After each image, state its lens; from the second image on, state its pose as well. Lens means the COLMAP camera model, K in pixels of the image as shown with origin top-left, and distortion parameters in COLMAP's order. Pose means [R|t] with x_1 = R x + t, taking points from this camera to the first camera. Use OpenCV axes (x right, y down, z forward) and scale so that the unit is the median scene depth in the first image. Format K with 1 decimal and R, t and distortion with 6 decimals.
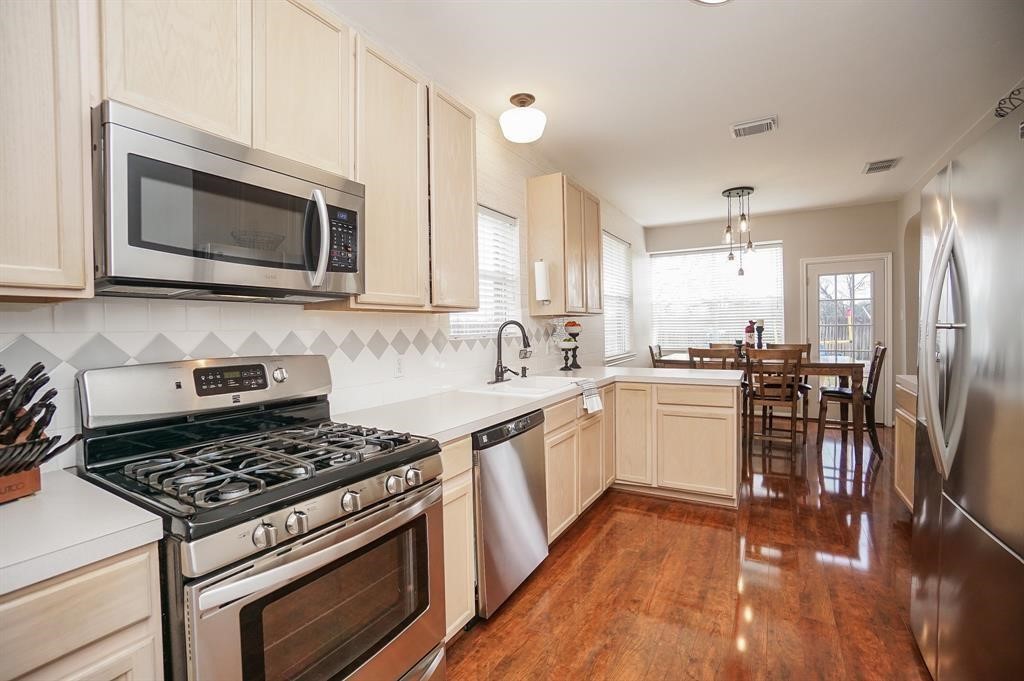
lens RADIAL K [[458.8, 0, 515.8], [0, 458.8, 333.6], [0, 0, 1]] dist [-0.029539, 0.000140]
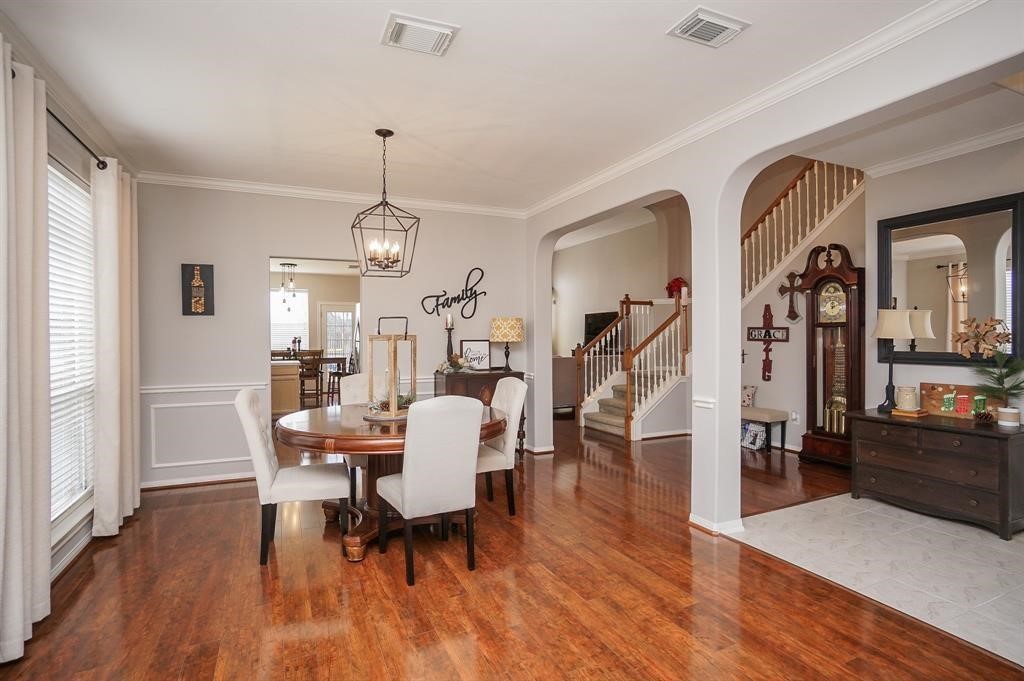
lens RADIAL K [[493.4, 0, 503.1], [0, 493.4, 336.8], [0, 0, 1]] dist [-0.032717, 0.000686]
pose [[0.583672, 0.009067, 0.811939, -0.699388], [0.004268, 0.999890, -0.014234, 0.003677], [-0.811978, 0.011773, 0.583569, -0.976265]]
